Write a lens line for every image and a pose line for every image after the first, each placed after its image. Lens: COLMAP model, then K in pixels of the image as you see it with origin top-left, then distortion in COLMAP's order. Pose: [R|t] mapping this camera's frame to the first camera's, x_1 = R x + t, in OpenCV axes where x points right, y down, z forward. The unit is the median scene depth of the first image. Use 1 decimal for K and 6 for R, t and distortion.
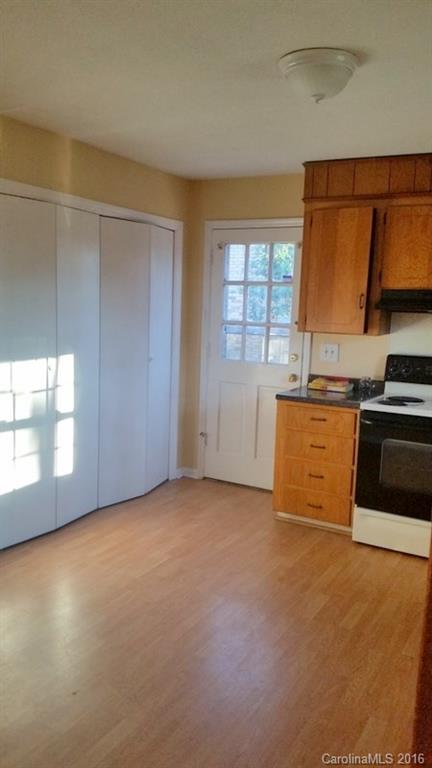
lens RADIAL K [[662.6, 0, 216.0], [0, 662.6, 384.0], [0, 0, 1]] dist [0.270158, -0.534506]
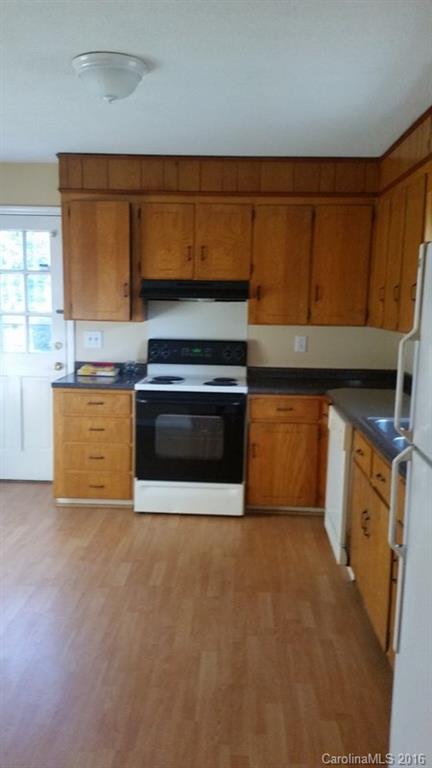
lens RADIAL K [[662.6, 0, 216.0], [0, 662.6, 384.0], [0, 0, 1]] dist [0.270158, -0.534506]
pose [[0.895212, -0.075920, 0.439126, -0.133426], [0.070219, 0.997103, 0.029239, 0.005330], [-0.440074, 0.004660, 0.897949, -0.020617]]
